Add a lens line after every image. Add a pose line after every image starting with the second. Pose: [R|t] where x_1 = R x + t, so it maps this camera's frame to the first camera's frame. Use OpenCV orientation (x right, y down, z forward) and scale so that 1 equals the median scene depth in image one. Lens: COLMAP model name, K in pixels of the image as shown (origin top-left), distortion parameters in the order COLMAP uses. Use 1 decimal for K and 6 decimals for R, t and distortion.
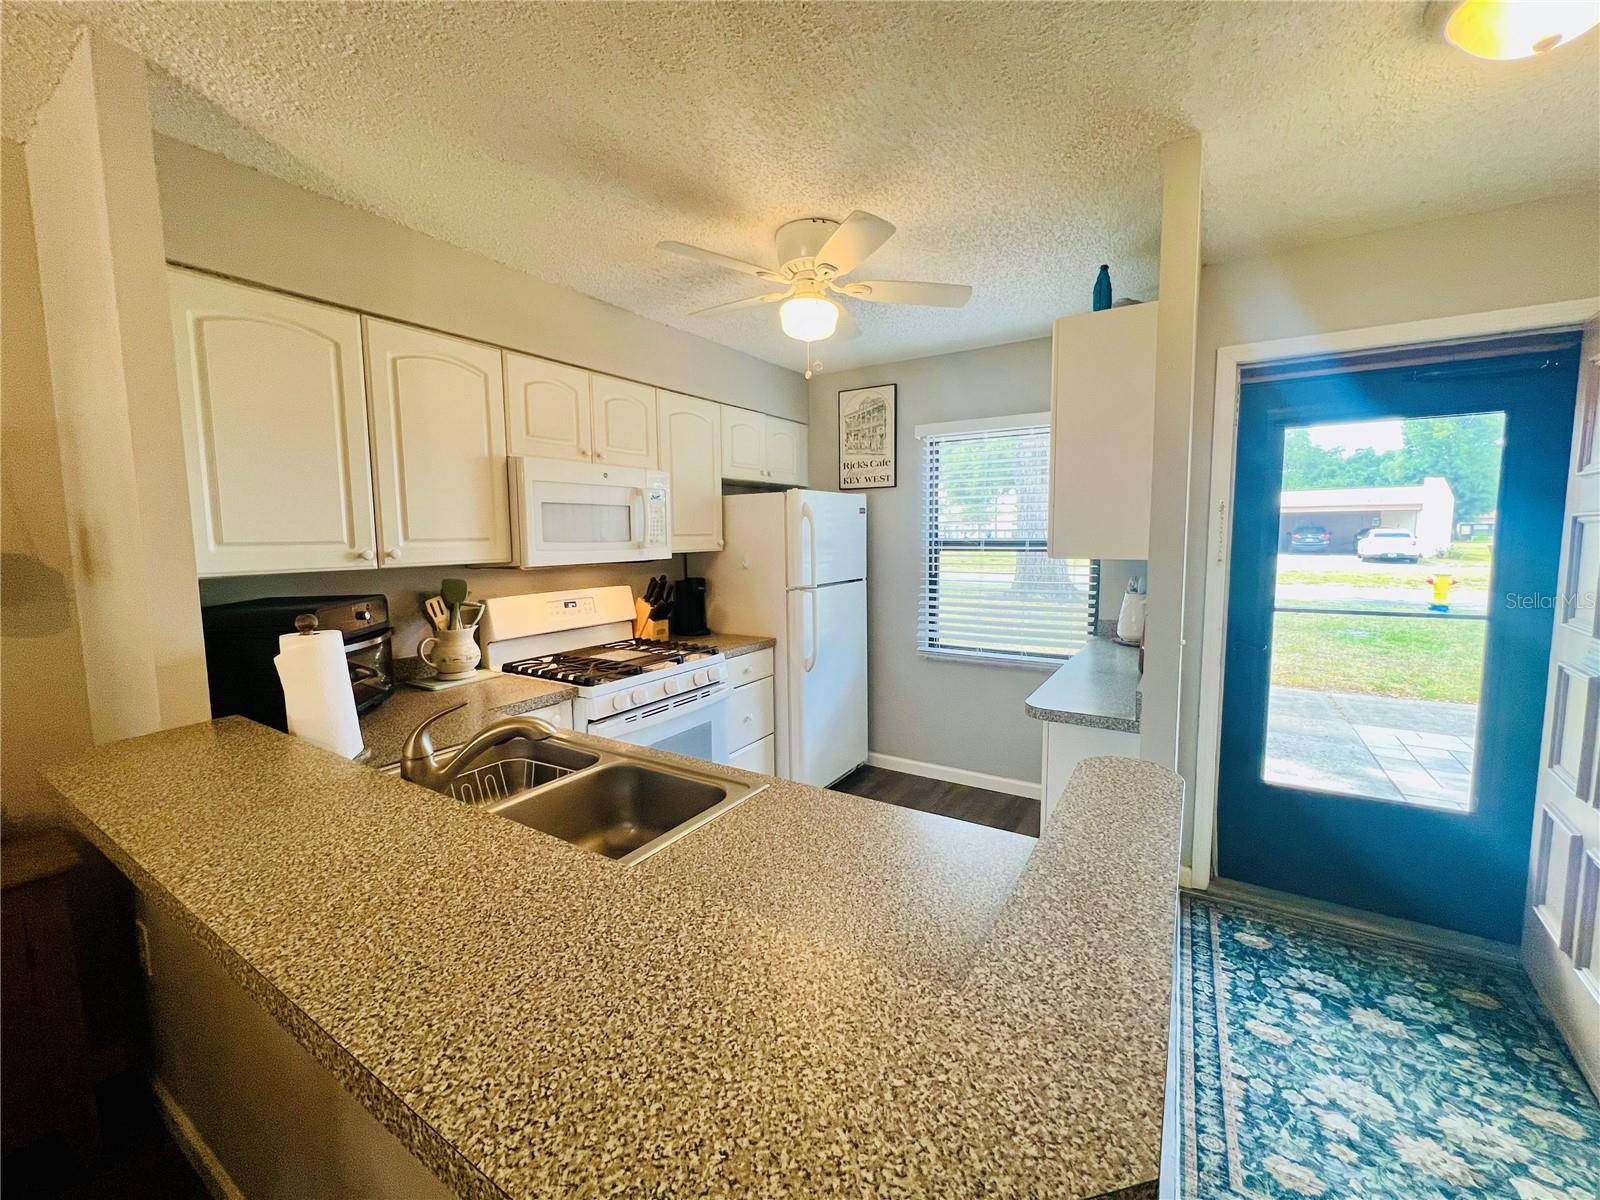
lens RADIAL K [[641.3, 0, 798.1], [0, 641.3, 593.5], [0, 0, 1]] dist [-0.001686, -0.000717]
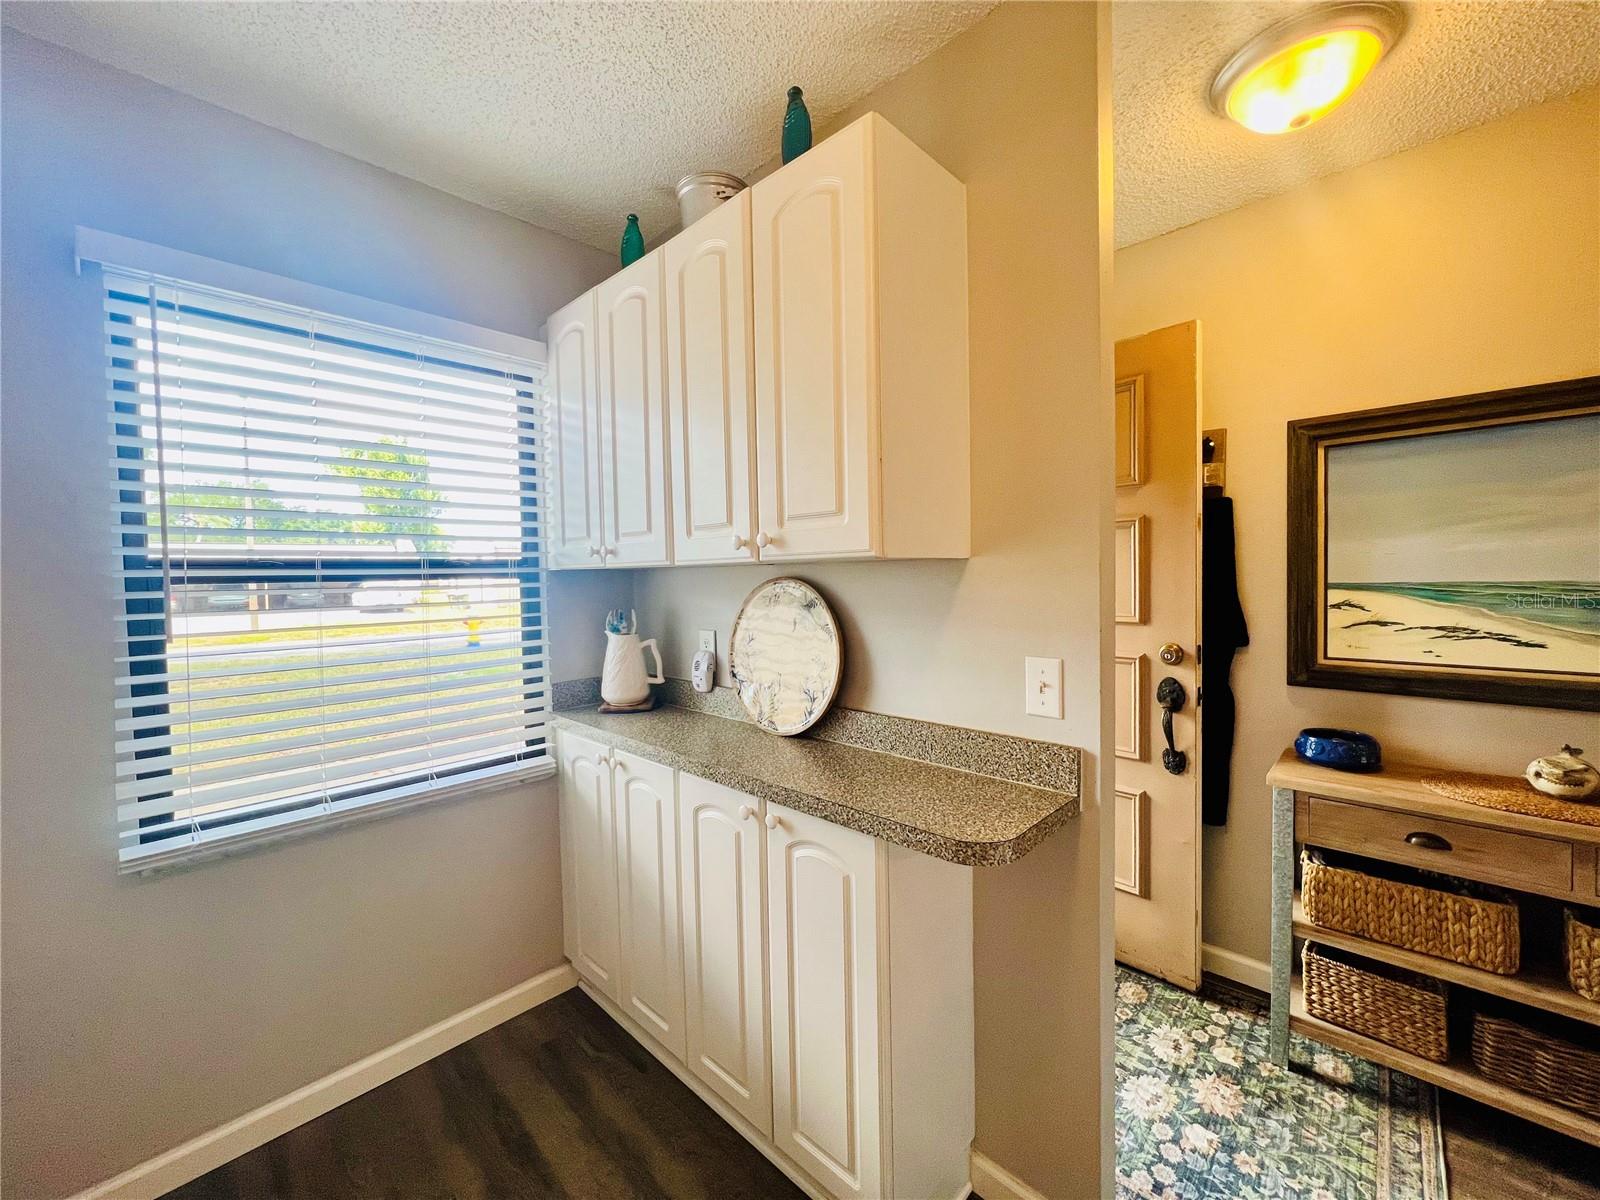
lens RADIAL K [[632.7, 0, 800.0], [0, 632.7, 600.0], [0, 0, 1]] dist [0.000902, 0.000052]
pose [[0.196980, -0.030990, 0.979918, -0.085987], [0.107486, 0.994158, 0.009834, -0.021687], [-0.974498, 0.103390, 0.199160, 0.639871]]
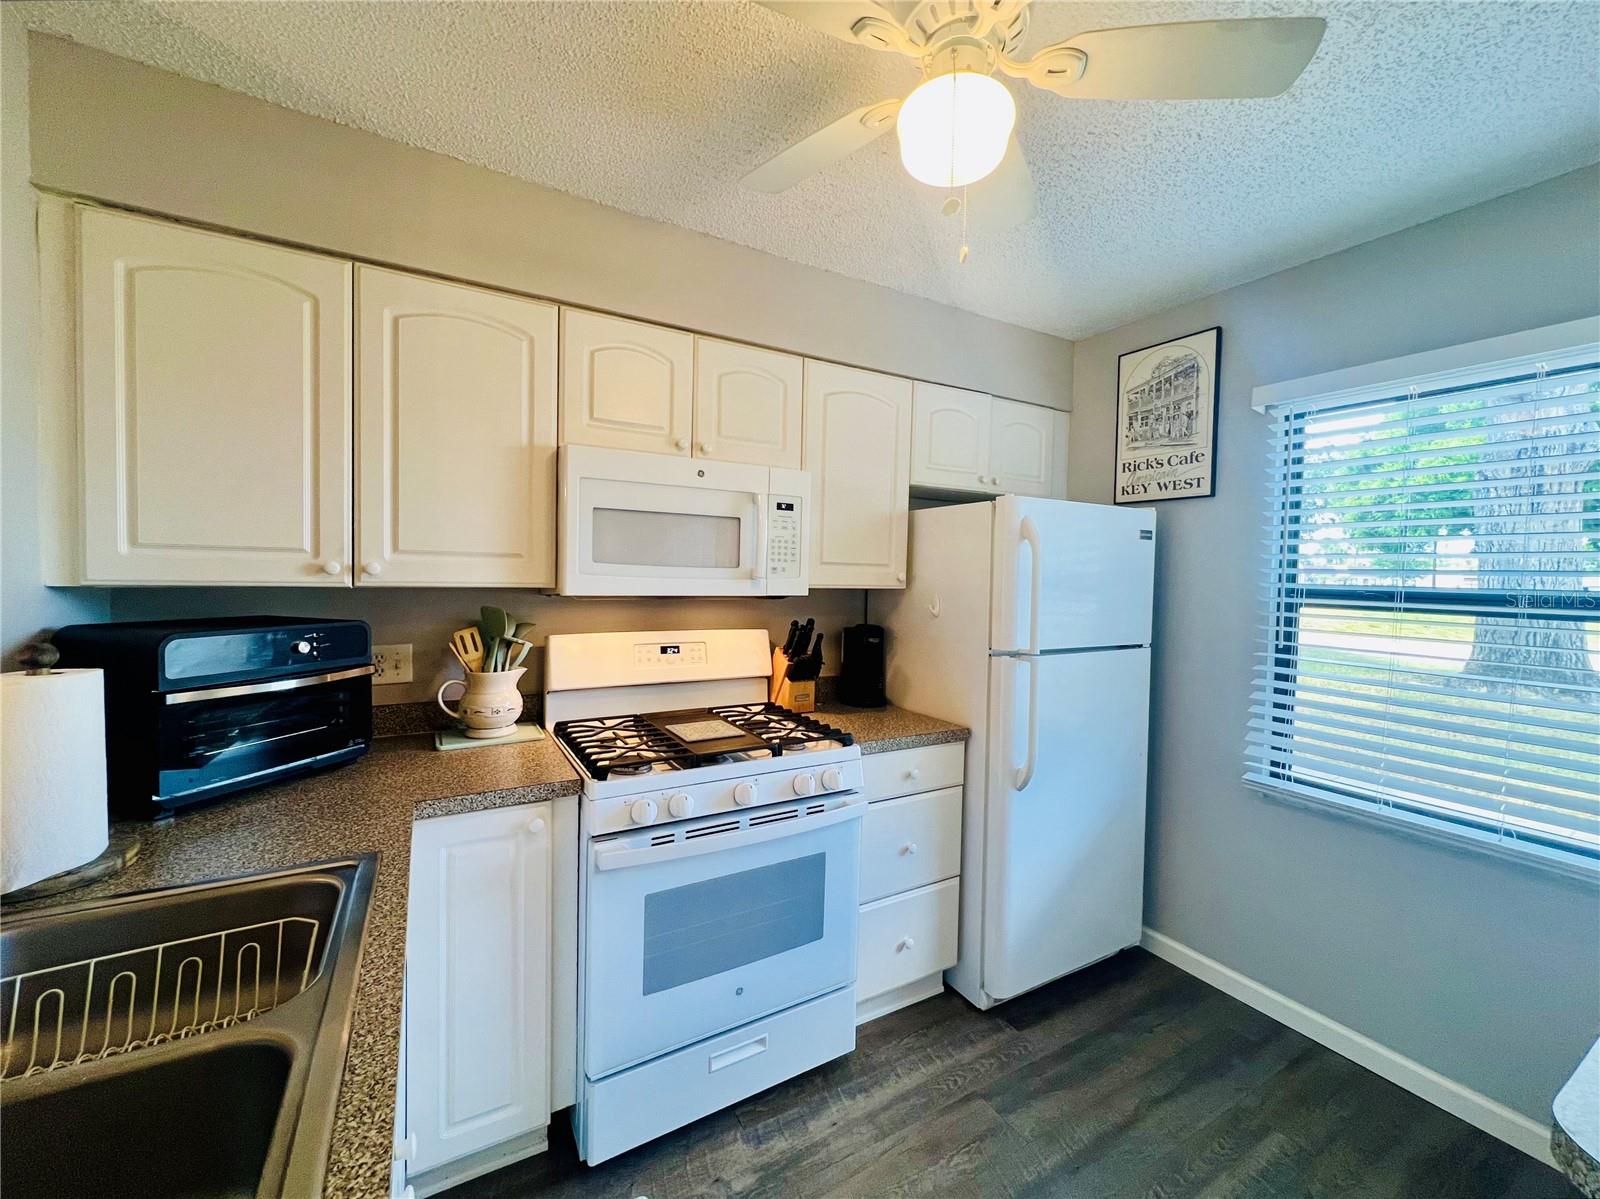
lens RADIAL K [[641.3, 0, 798.1], [0, 641.3, 593.0], [0, 0, 1]] dist [-0.001686, -0.000717]
pose [[0.884537, 0.045791, -0.464217, 0.107781], [-0.076112, 0.996001, -0.046781, -0.022256], [0.460219, 0.076712, 0.884485, 0.353117]]
